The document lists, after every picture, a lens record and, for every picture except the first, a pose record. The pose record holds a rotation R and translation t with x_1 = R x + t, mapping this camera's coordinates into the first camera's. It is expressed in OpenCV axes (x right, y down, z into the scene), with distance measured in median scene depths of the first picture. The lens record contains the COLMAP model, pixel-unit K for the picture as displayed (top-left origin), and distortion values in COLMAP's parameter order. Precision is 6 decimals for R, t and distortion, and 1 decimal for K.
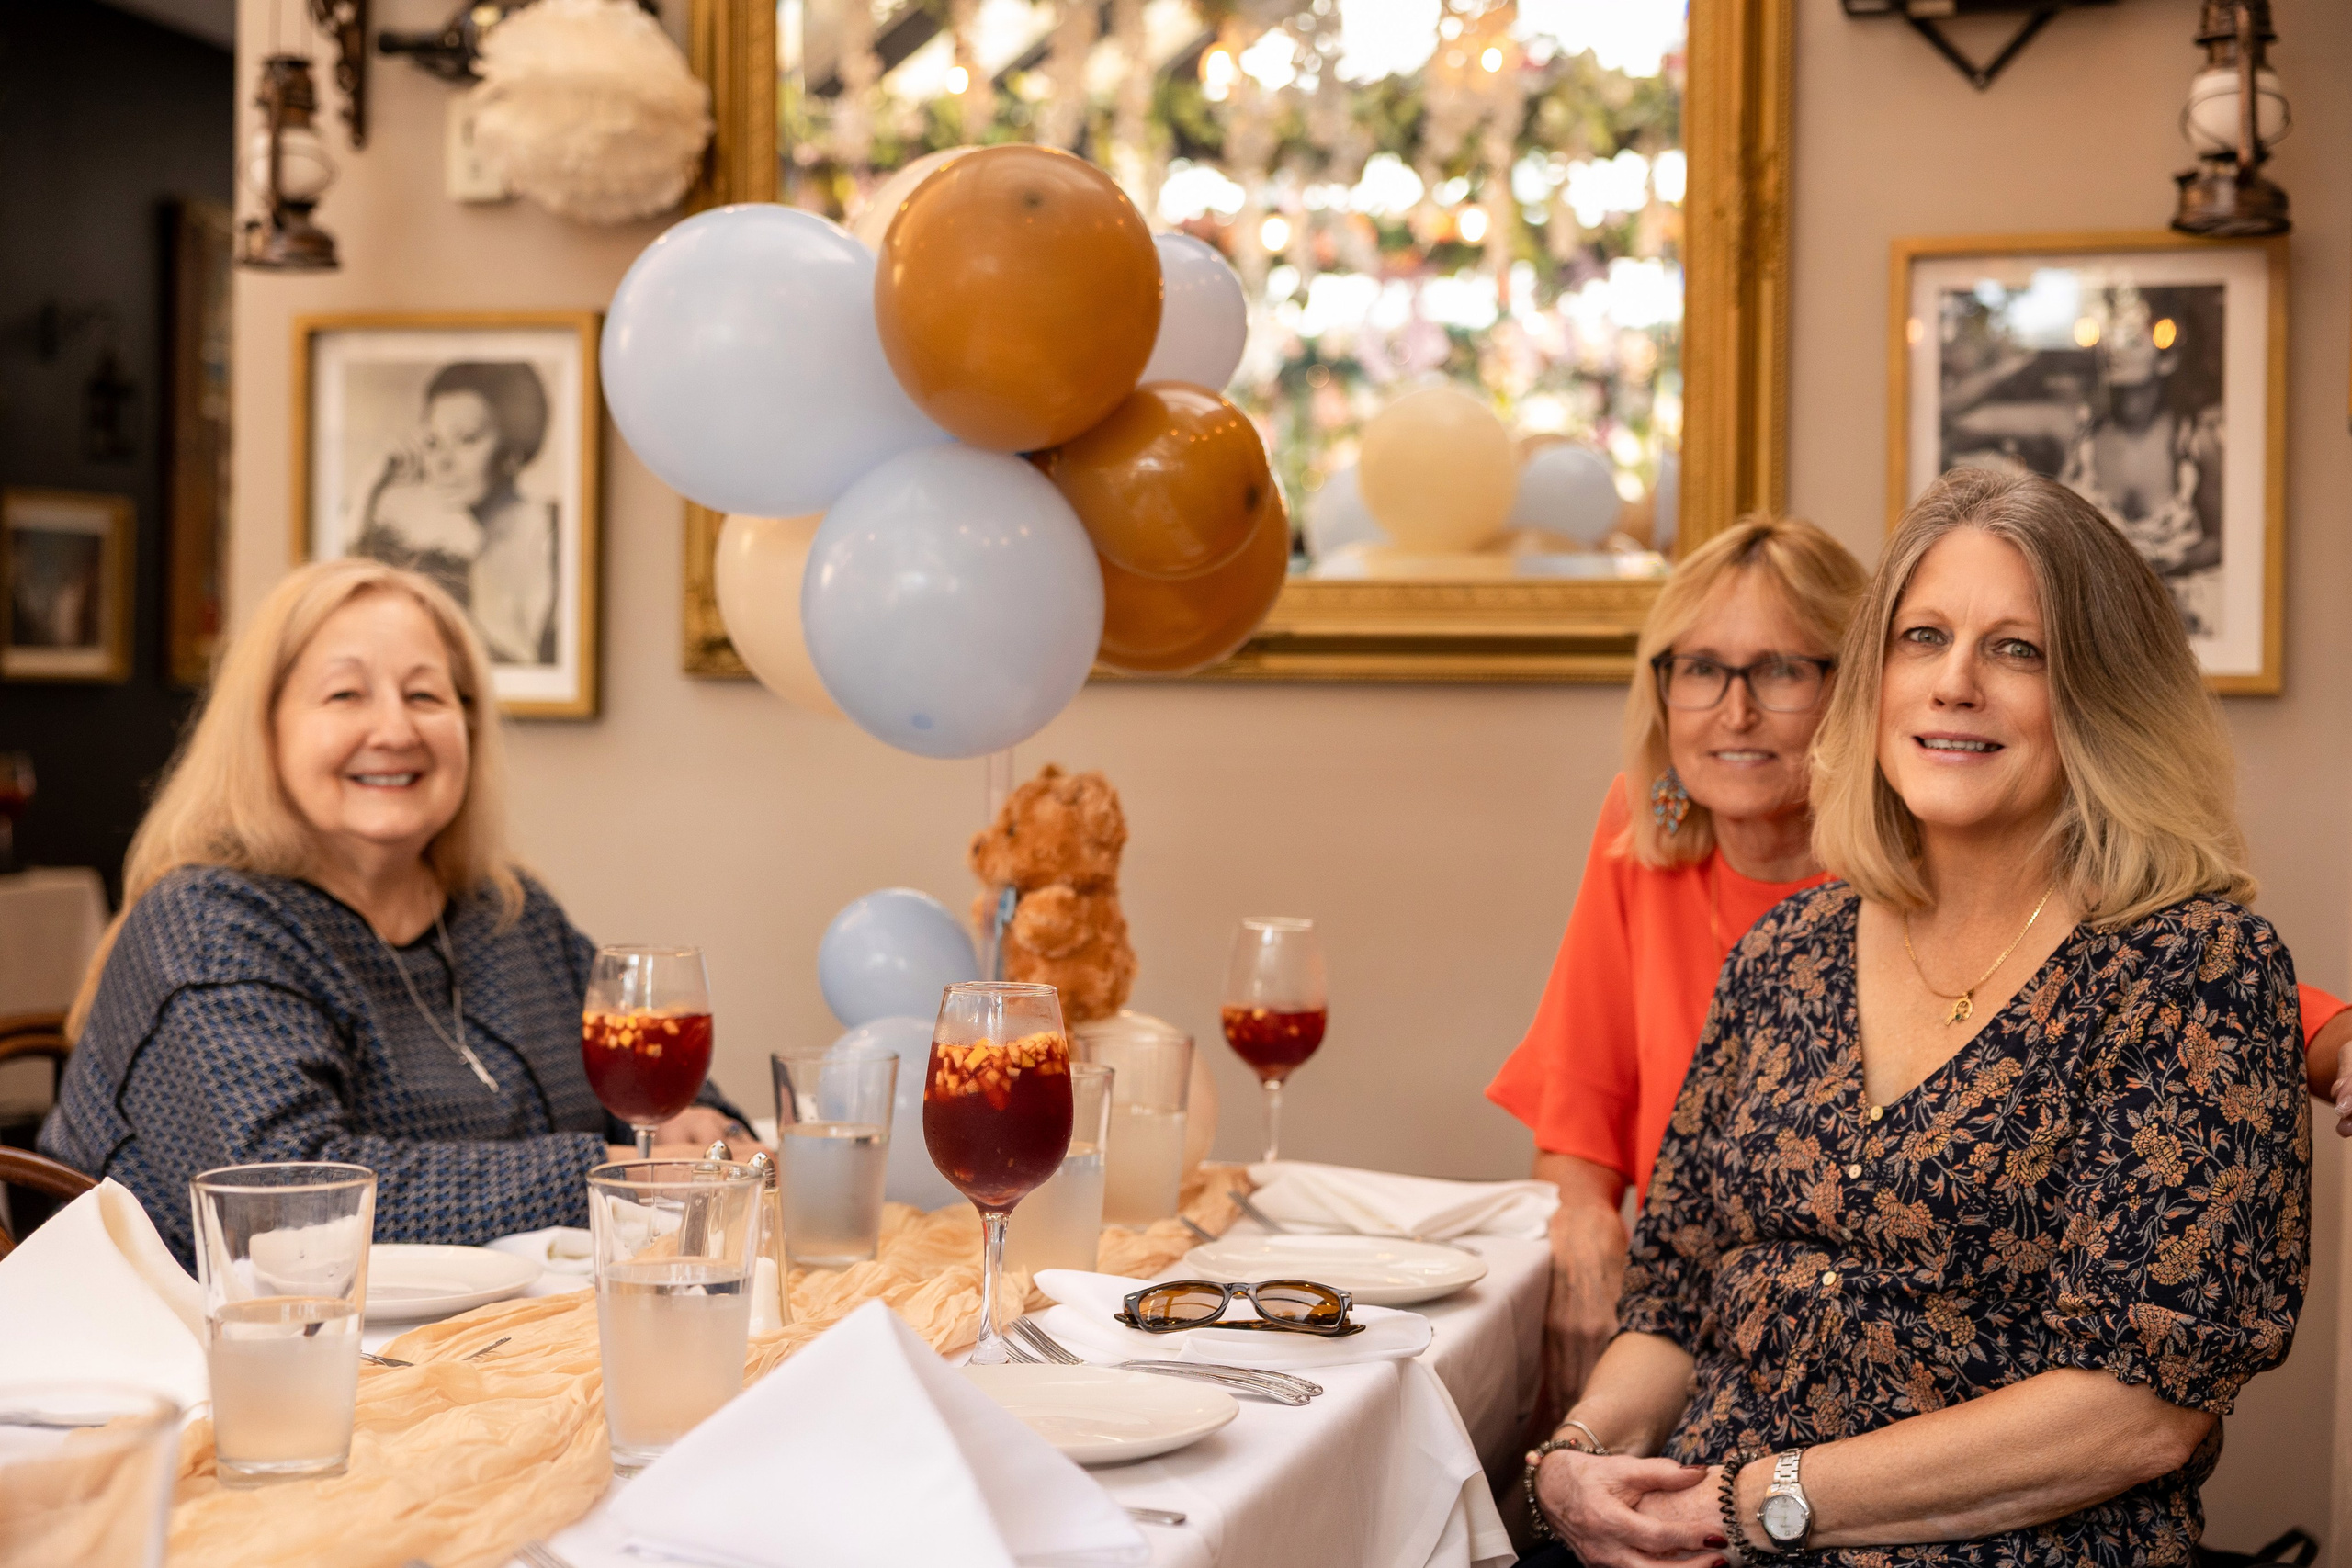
lens RADIAL K [[3460.3, 0, 1174.3], [0, 3460.3, 765.1], [0, 0, 1]] dist [0.064041, 0.000000]
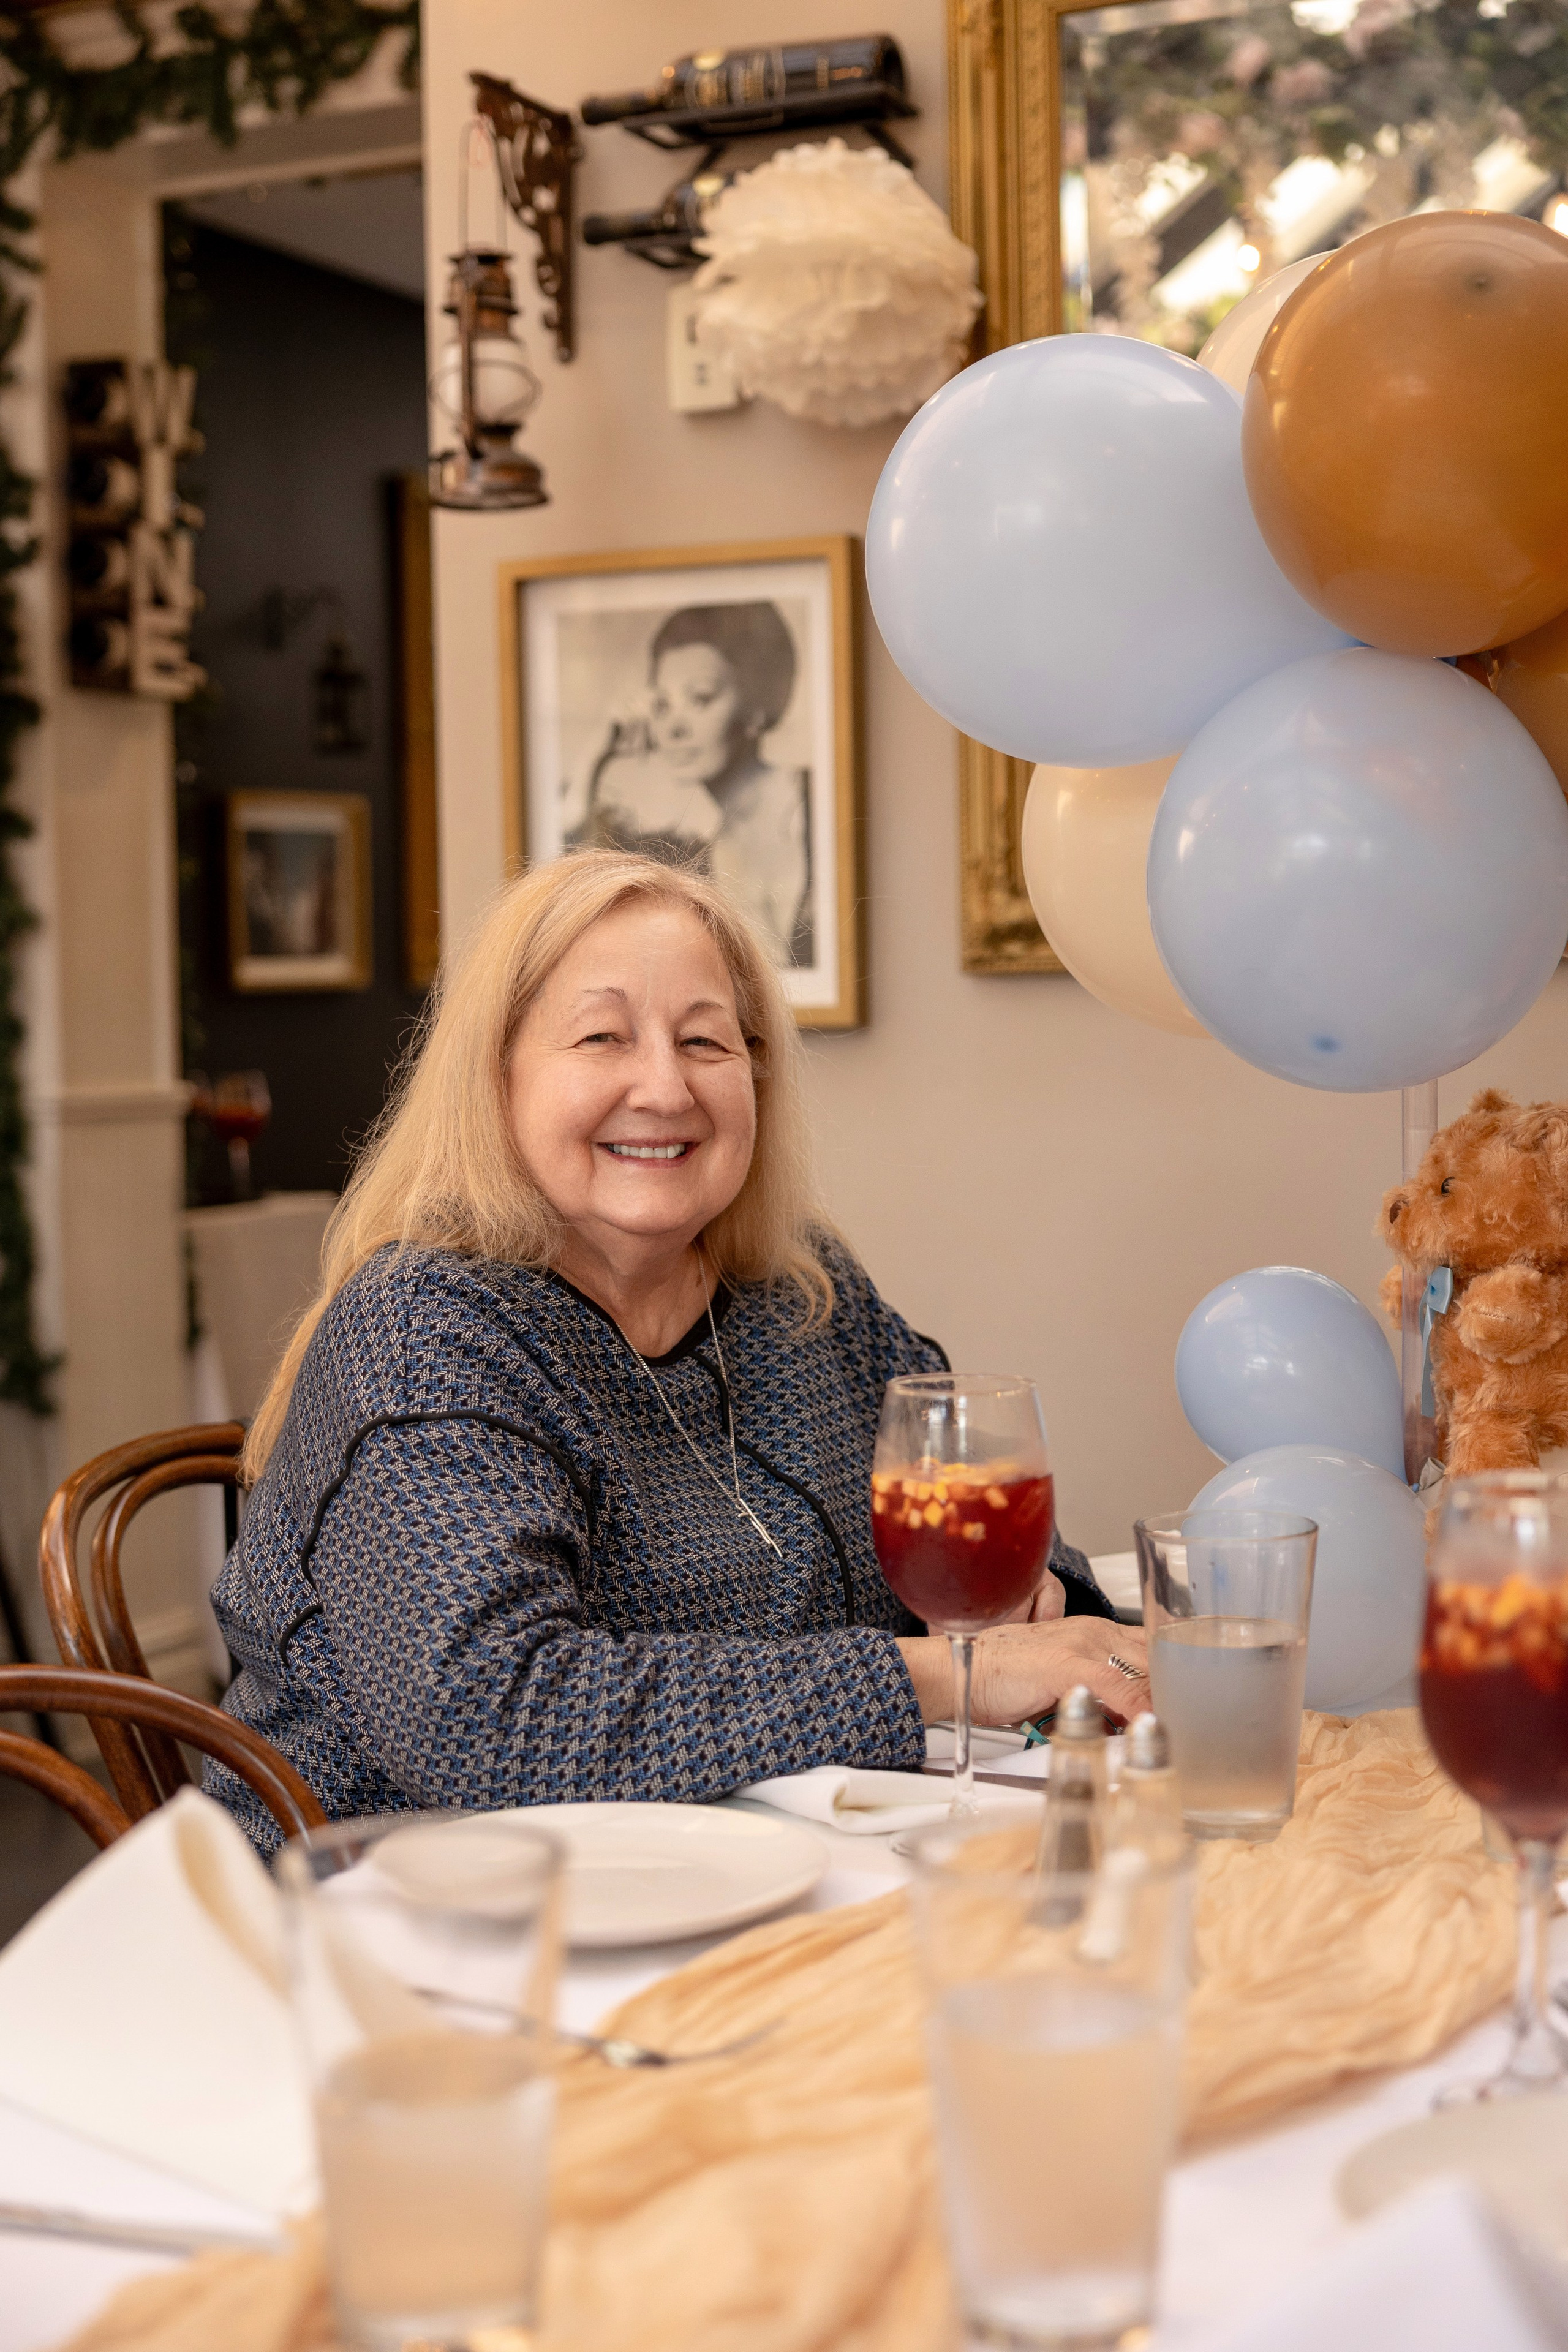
lens RADIAL K [[3460.7, 0, 789.5], [0, 3460.7, 1170.9], [0, 0, 1]] dist [0.064041, 0.000000]
pose [[0.982986, -0.023988, -0.182108, -0.036804], [0.031140, 0.998848, 0.036513, -0.011203], [0.181022, -0.041562, 0.982600, 0.197364]]
